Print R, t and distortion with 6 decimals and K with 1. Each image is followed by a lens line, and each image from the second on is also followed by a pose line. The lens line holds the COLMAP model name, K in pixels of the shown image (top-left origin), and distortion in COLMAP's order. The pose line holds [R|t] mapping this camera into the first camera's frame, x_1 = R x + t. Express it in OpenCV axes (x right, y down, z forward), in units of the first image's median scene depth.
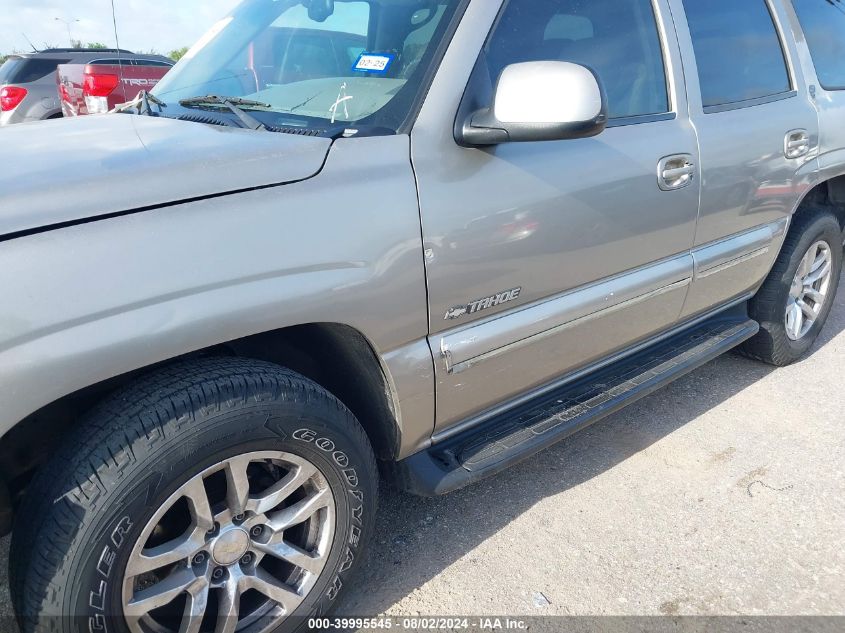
lens RADIAL K [[620.0, 0, 421.5], [0, 620.0, 314.7], [0, 0, 1]] dist [0.015892, -0.007343]
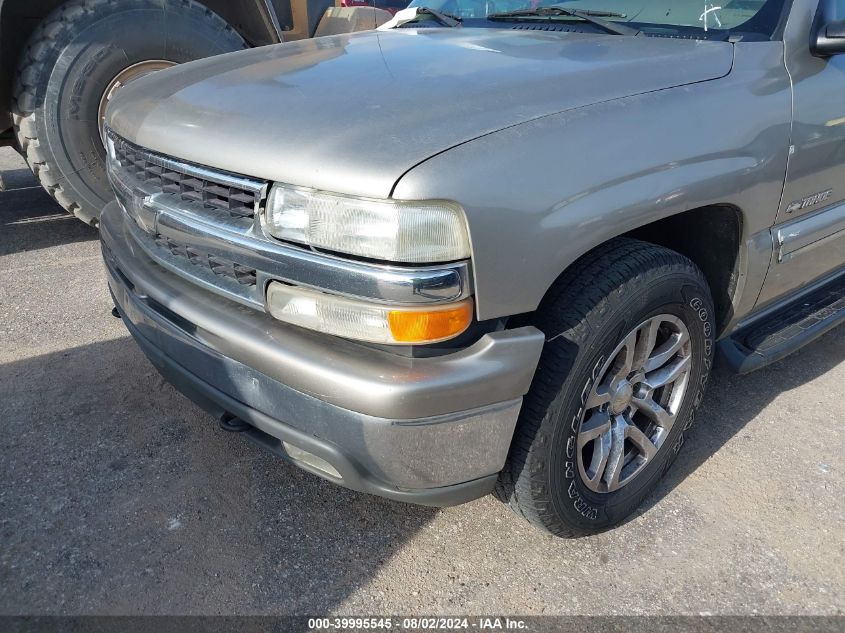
lens RADIAL K [[620.0, 0, 422.3], [0, 620.0, 318.0], [0, 0, 1]] dist [0.015892, -0.007343]
pose [[0.999746, 0.018812, 0.012448, -0.661884], [-0.019603, 0.997574, 0.066796, 0.141641], [-0.011161, -0.067023, 0.997689, -0.145952]]
